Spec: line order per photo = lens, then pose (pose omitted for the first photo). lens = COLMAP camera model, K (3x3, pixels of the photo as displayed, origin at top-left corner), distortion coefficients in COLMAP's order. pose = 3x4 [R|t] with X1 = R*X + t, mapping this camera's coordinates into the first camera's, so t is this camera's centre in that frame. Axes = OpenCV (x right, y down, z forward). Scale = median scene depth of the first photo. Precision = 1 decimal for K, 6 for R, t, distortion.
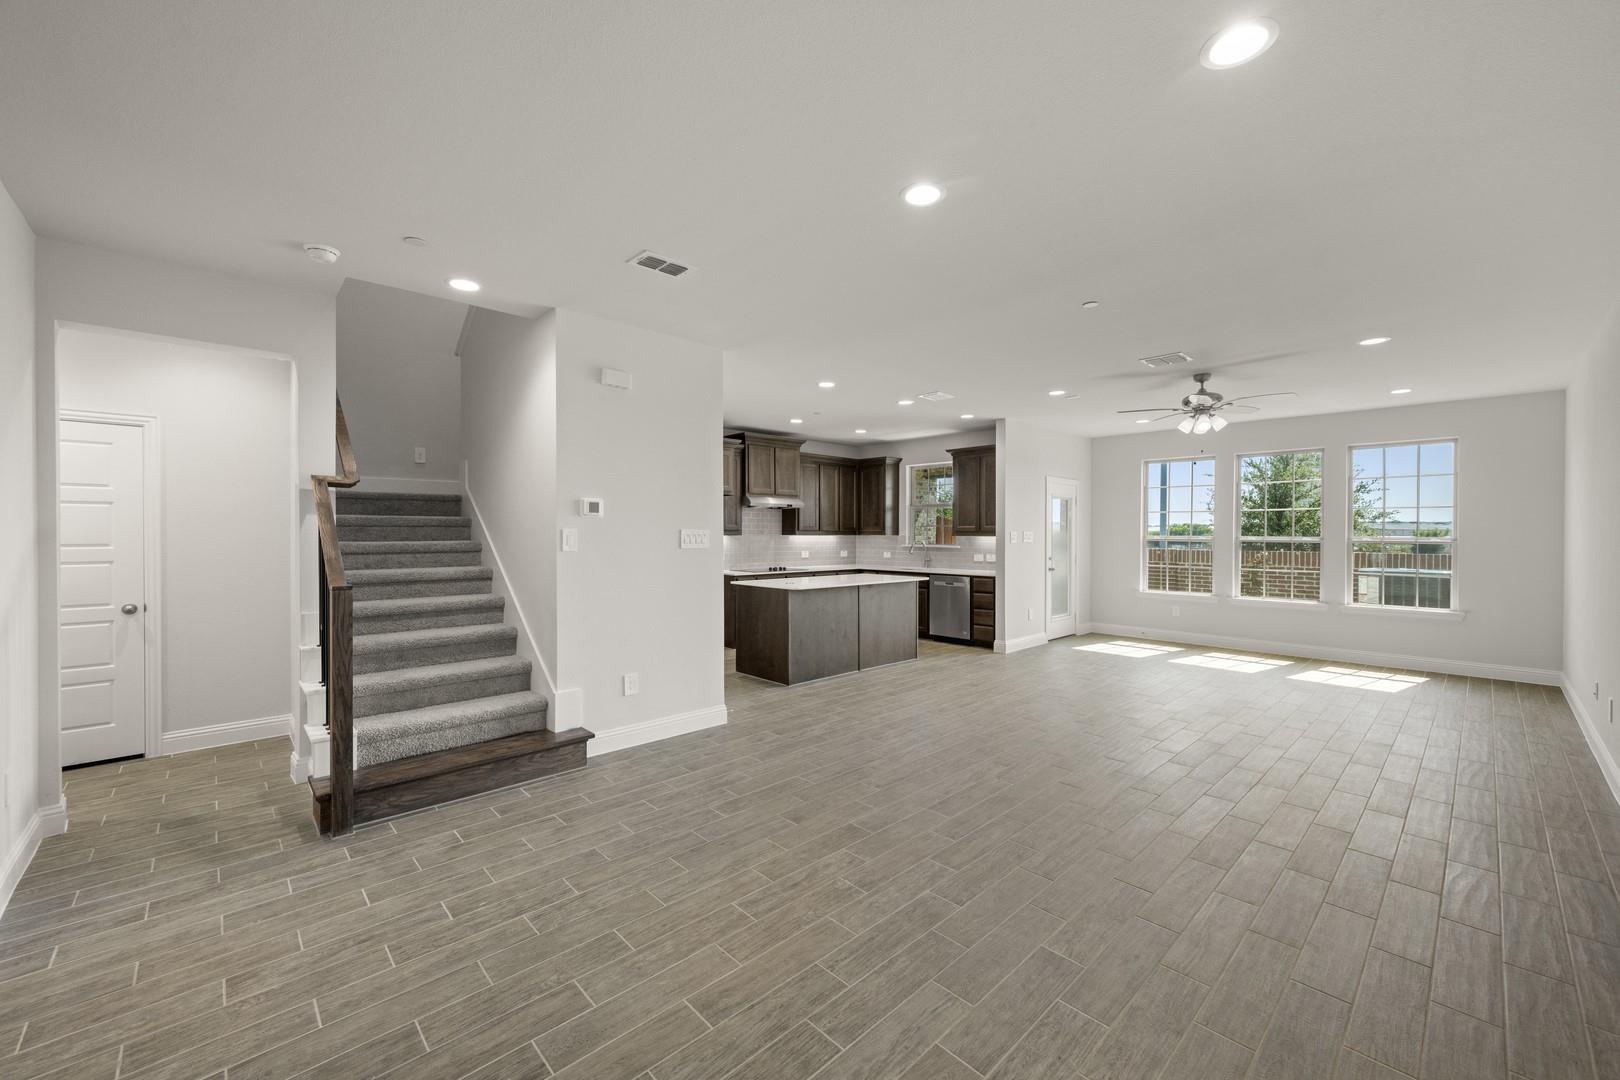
lens RADIAL K [[635.8, 0, 814.9], [0, 635.8, 533.7], [0, 0, 1]] dist [-0.003730, -0.000031]
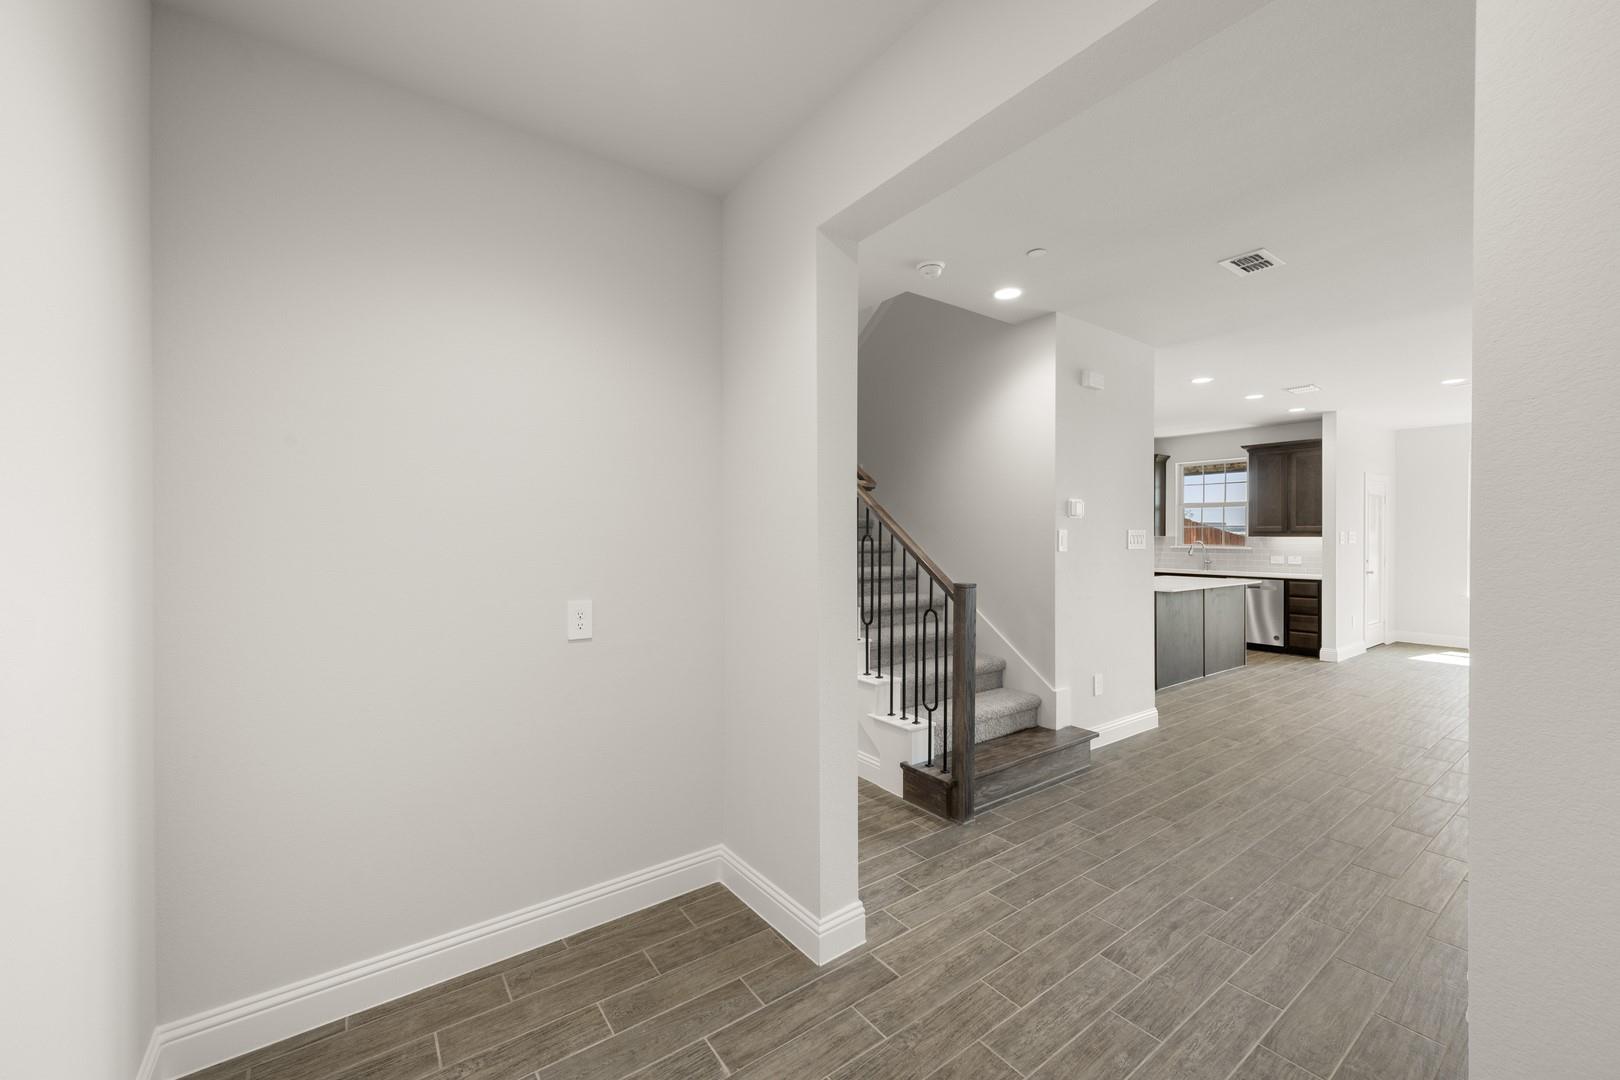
lens RADIAL K [[635.8, 0, 806.1], [0, 635.8, 536.6], [0, 0, 1]] dist [-0.003730, -0.000031]
pose [[0.989553, -0.003274, -0.144132, -0.697661], [0.003439, 0.999994, 0.000900, 0.000872], [0.144128, -0.001387, 0.989558, -0.067305]]
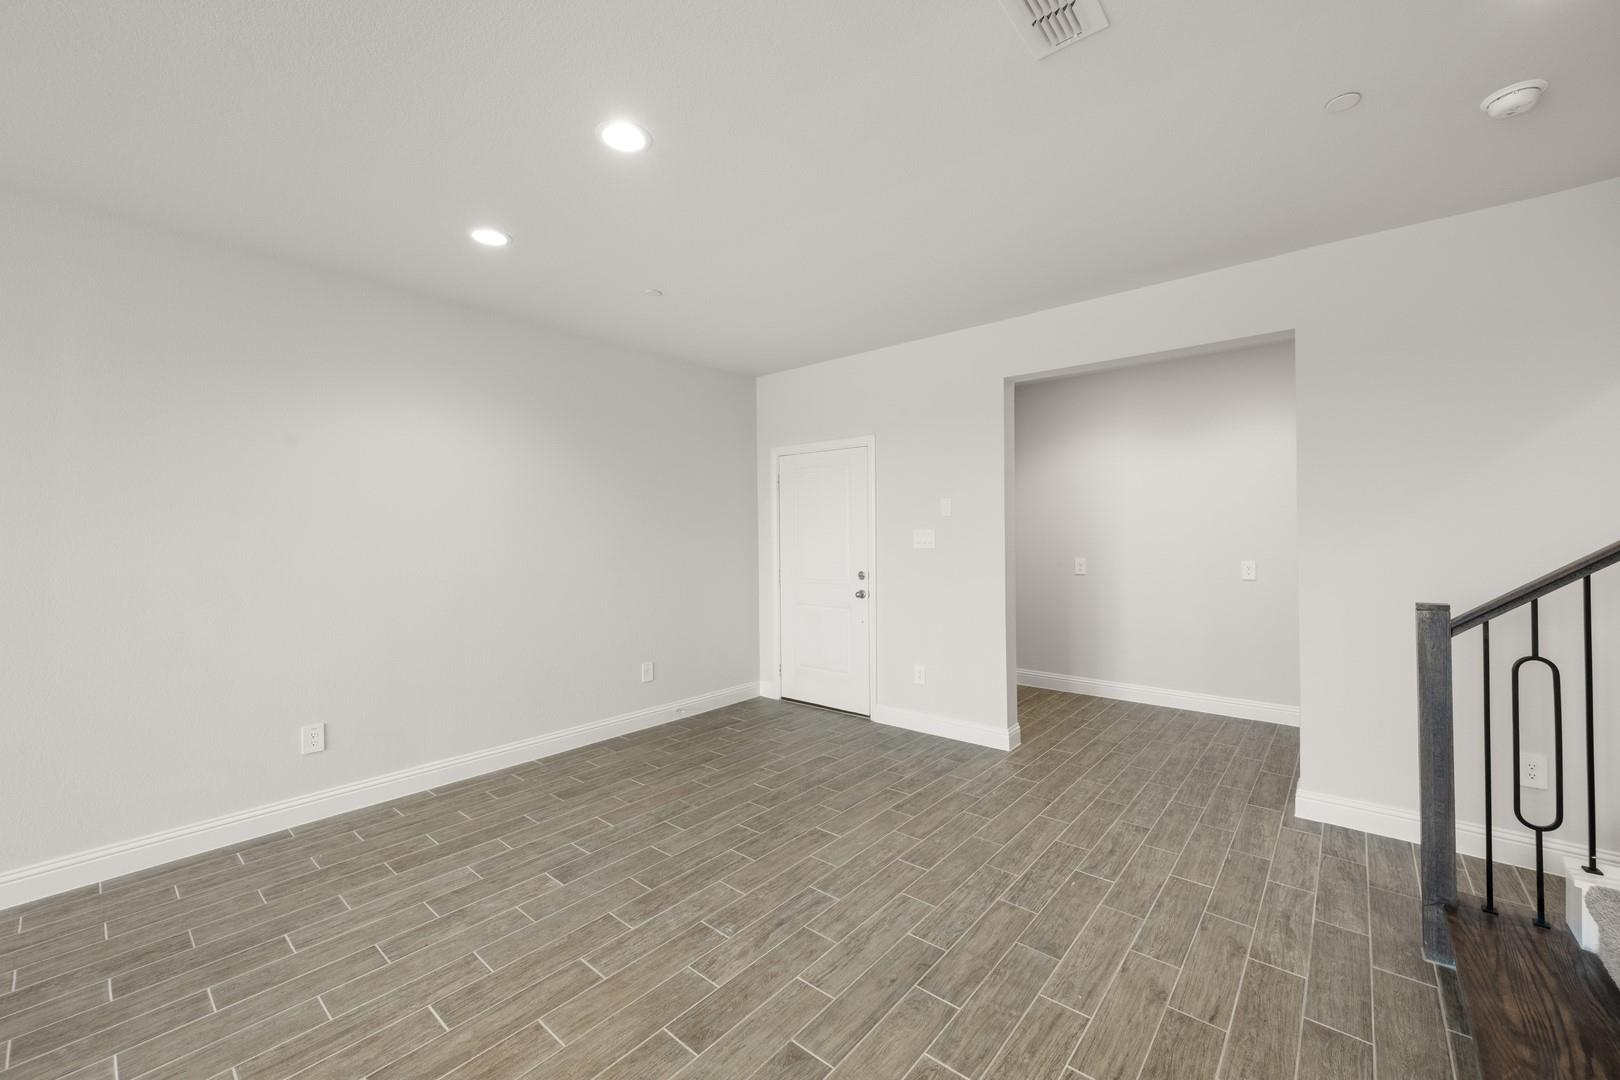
lens RADIAL K [[635.8, 0, 808.8], [0, 635.8, 533.5], [0, 0, 1]] dist [-0.003730, -0.000031]
pose [[-0.995136, 0.010045, -0.097995, 0.007451], [0.009641, 0.999943, 0.004597, -0.004811], [0.098036, 0.003630, -0.995176, 1.332640]]
